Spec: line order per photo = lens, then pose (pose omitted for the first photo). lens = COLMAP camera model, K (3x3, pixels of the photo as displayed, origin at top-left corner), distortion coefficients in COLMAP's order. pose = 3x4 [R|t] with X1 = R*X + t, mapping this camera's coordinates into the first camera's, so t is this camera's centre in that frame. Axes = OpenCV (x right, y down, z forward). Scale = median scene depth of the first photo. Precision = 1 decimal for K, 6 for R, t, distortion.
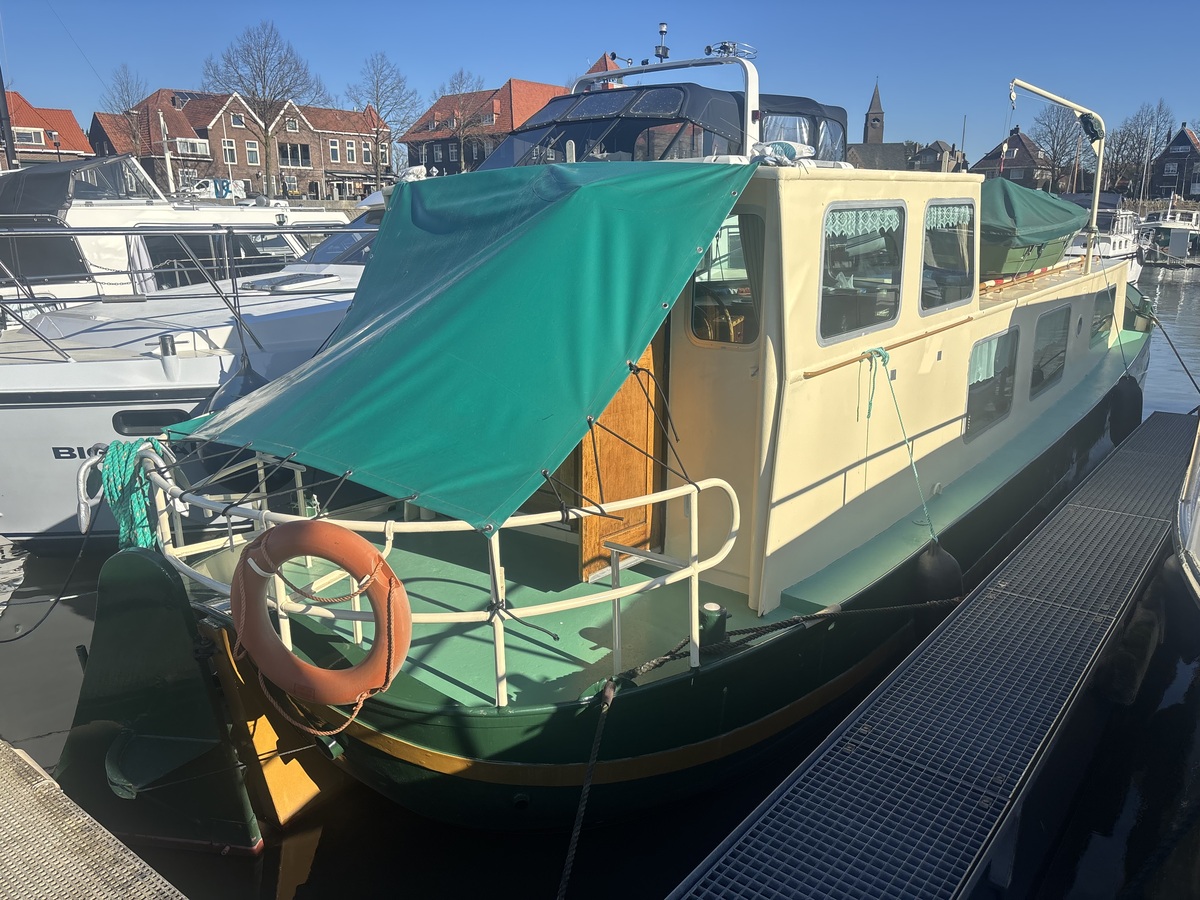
lens RADIAL K [[916.7, 0, 600.0], [0, 916.7, 450.0], [0, 0, 1]] dist [0.062118, -0.091980]
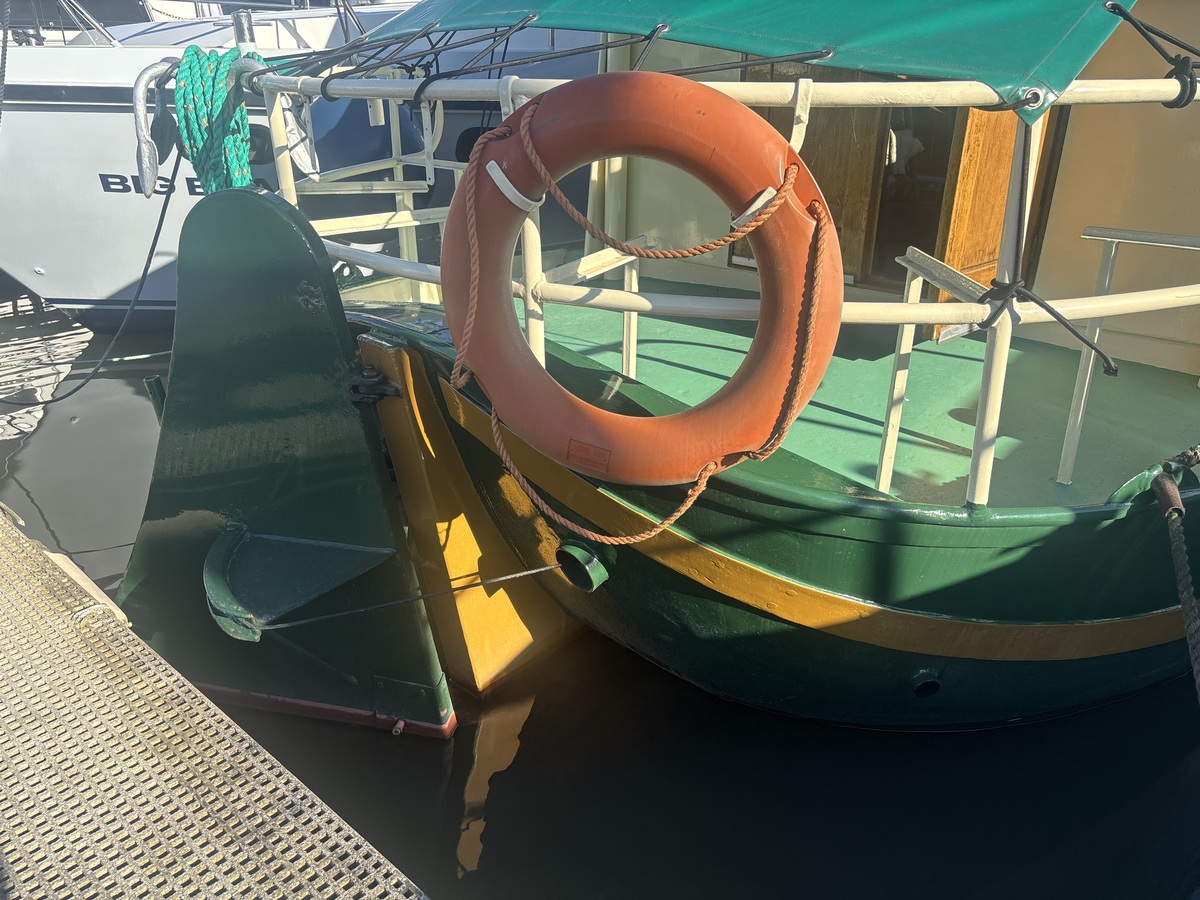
lens RADIAL K [[916.7, 0, 600.0], [0, 916.7, 450.0], [0, 0, 1]] dist [0.062118, -0.091980]
pose [[0.997435, 0.035767, -0.062006, -0.262467], [-0.026081, 0.988263, 0.150520, 0.169920], [0.066662, -0.148516, 0.986661, 0.474757]]
